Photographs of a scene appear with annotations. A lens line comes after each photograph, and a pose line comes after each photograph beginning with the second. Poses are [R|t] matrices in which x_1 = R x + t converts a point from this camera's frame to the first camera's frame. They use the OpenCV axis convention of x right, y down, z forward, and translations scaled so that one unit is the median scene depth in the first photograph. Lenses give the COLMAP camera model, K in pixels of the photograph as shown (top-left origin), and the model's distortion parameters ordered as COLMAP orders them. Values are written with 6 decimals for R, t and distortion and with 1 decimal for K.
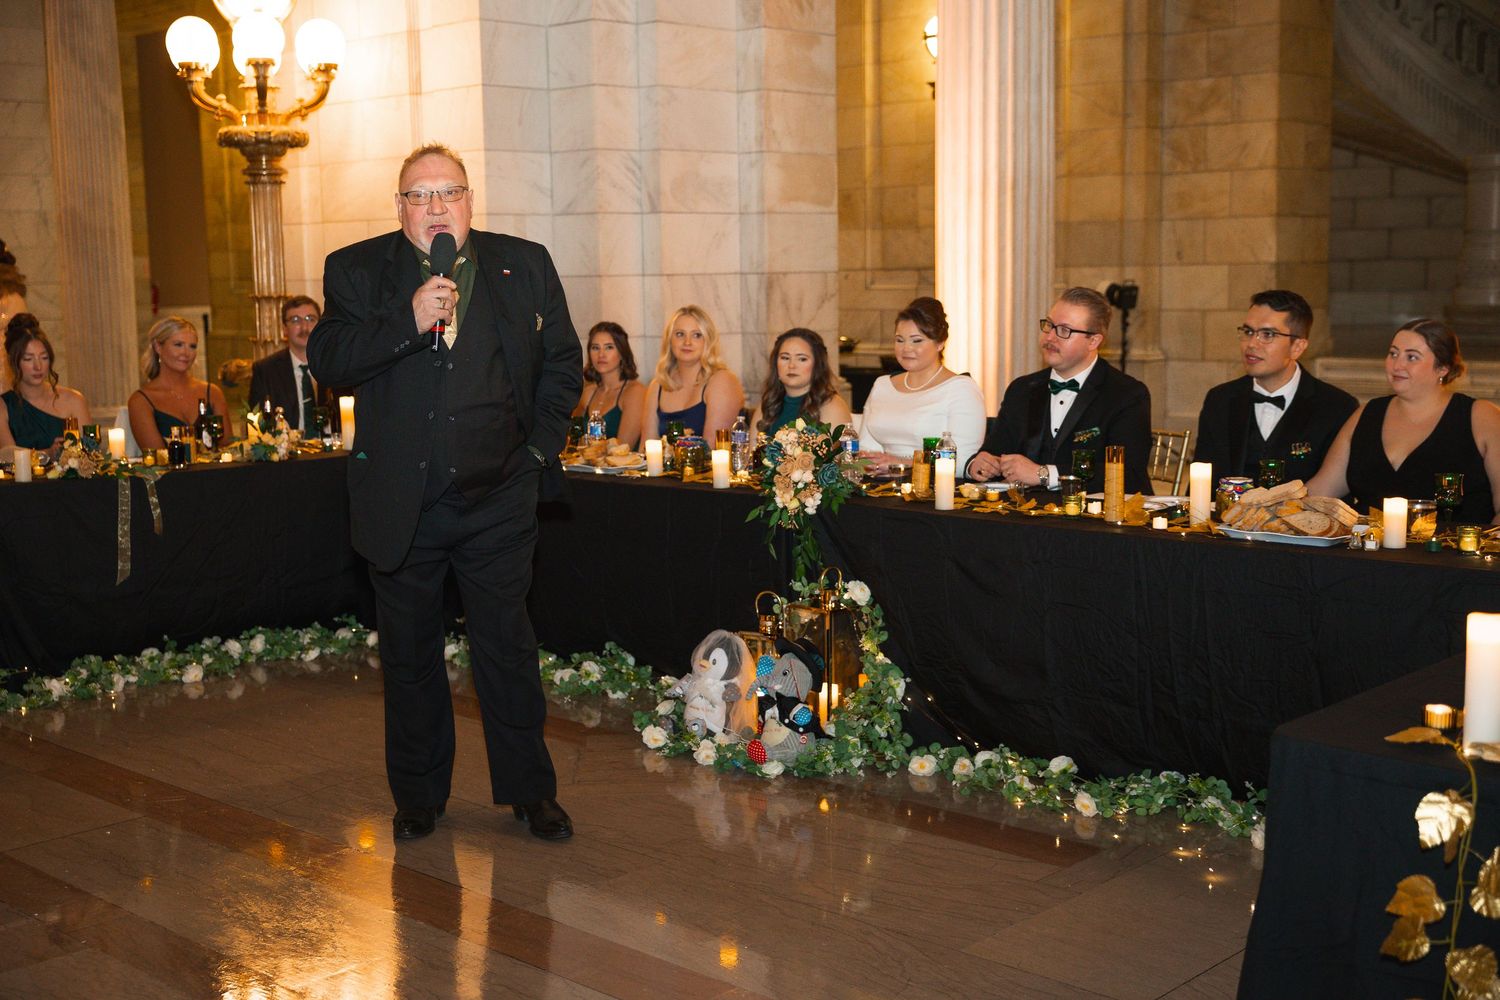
lens RADIAL K [[1807.8, 0, 750.0], [0, 1807.8, 500.0], [0, 0, 1]] dist [-0.006269, 0.003670]
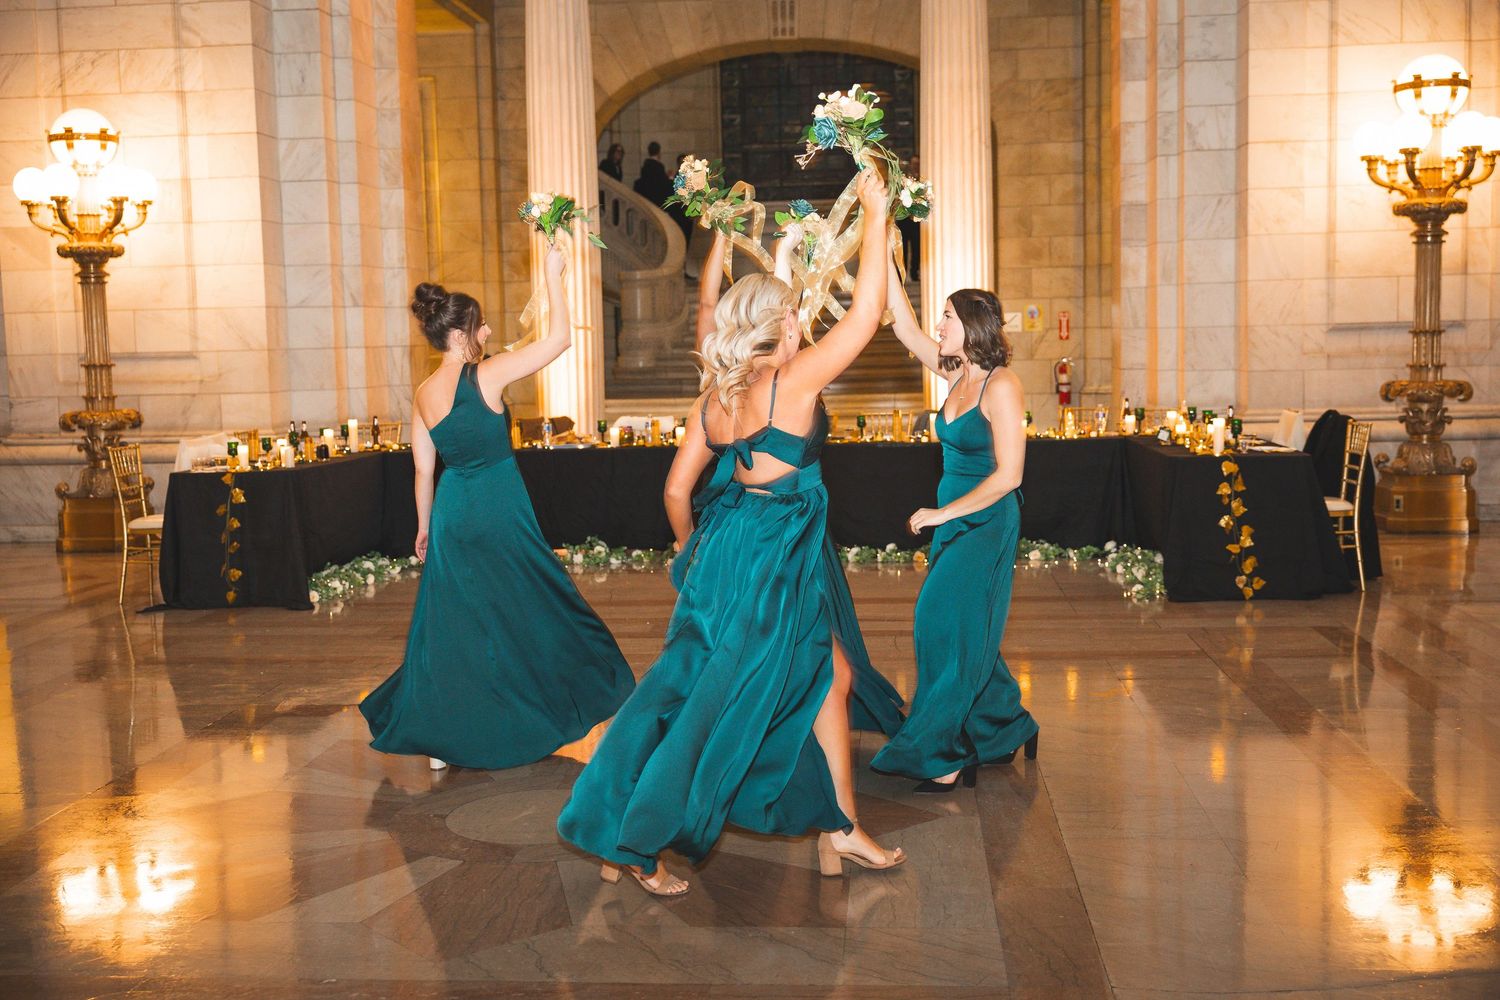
lens RADIAL K [[1688.3, 0, 750.0], [0, 1688.3, 500.0], [0, 0, 1]] dist [-0.001327, -0.003252]
pose [[0.783167, -0.064590, 0.618448, -0.506052], [0.090928, 0.995795, -0.011146, 0.036665], [-0.615127, 0.064964, 0.785747, -0.230331]]
